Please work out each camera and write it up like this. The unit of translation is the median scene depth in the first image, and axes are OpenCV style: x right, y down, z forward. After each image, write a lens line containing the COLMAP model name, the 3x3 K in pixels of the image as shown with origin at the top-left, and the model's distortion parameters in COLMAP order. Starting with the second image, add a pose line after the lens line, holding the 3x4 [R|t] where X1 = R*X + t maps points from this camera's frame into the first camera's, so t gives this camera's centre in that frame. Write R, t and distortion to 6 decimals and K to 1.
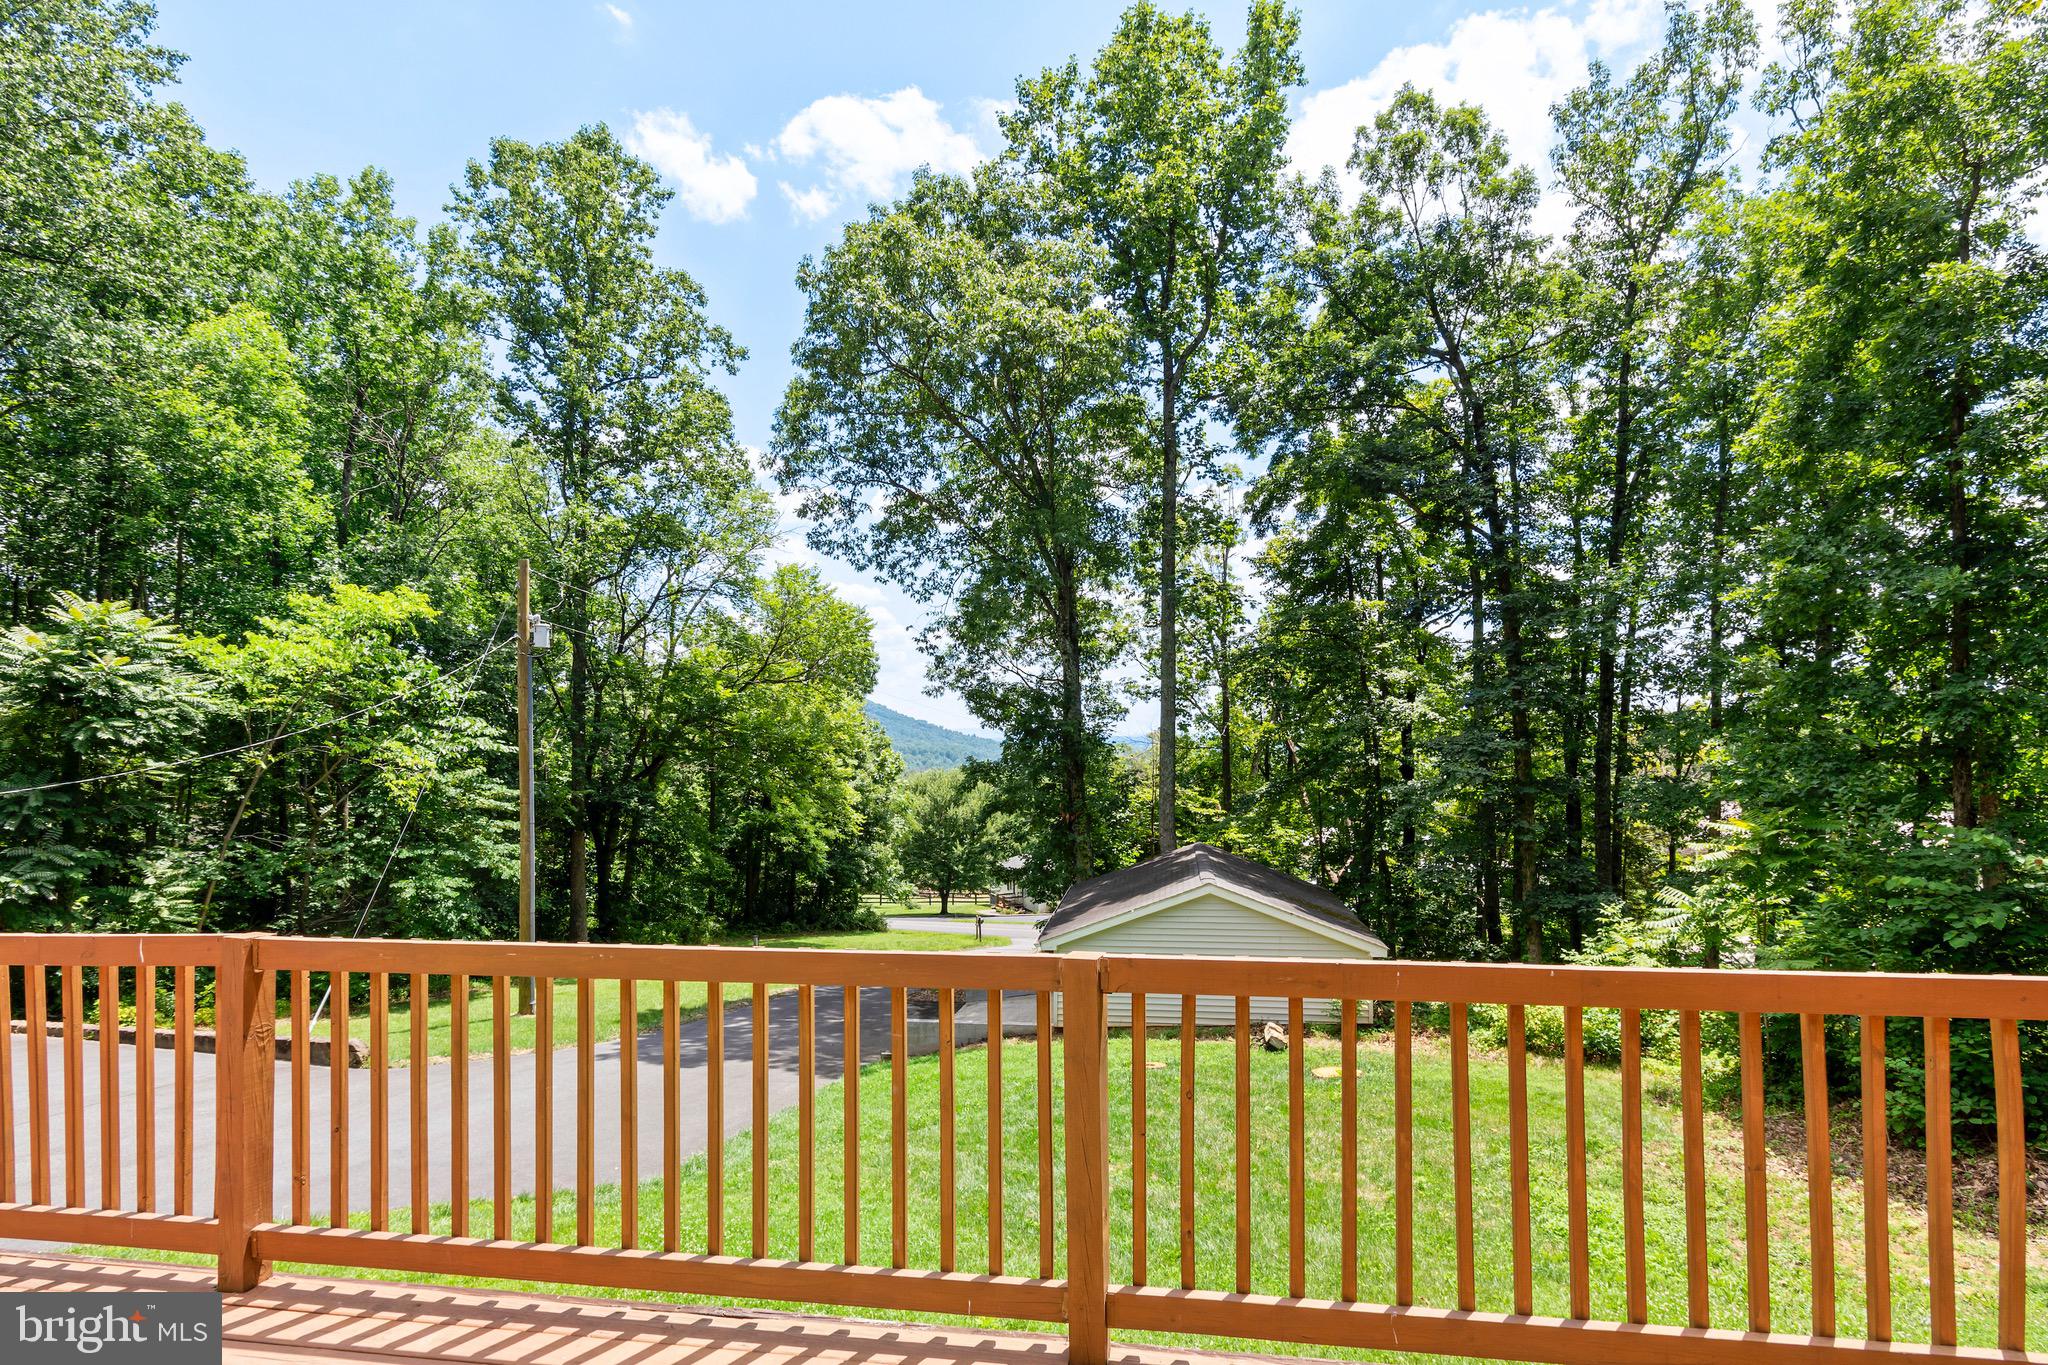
lens RADIAL K [[1031.0, 0, 1024.4], [0, 1031.0, 746.5], [0, 0, 1]] dist [-0.001696, -0.002108]
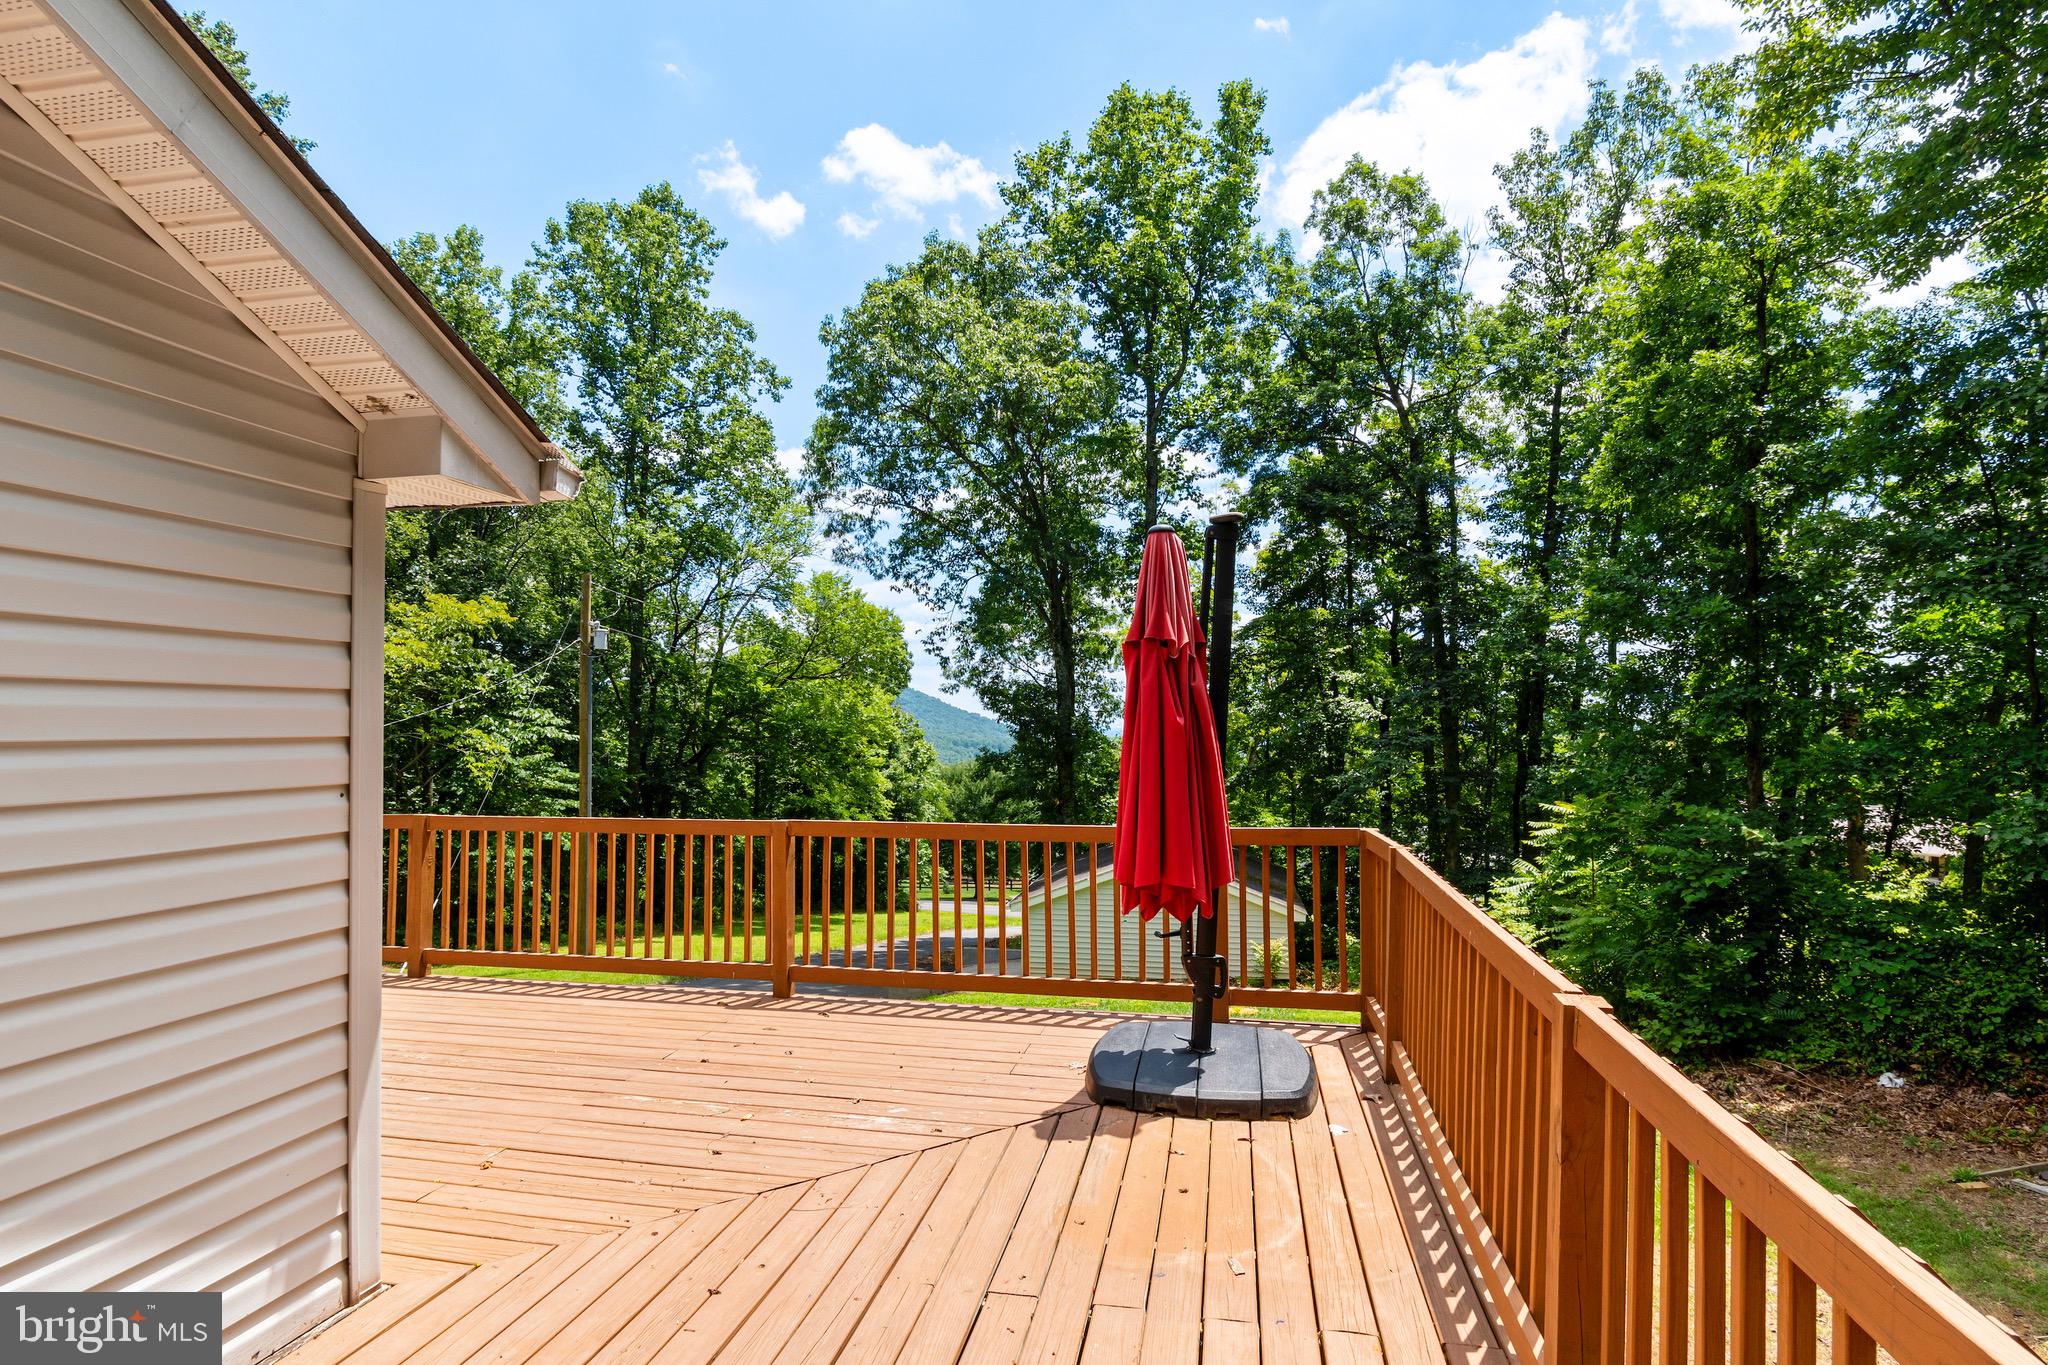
lens RADIAL K [[1021.9, 0, 1027.7], [0, 1021.9, 712.2], [0, 0, 1]] dist [-0.000253, 0.000252]
pose [[0.998735, 0.006360, -0.049872, 0.058251], [-0.007705, 0.999610, -0.026825, 0.001518], [0.049682, 0.027175, 0.998395, -0.102664]]
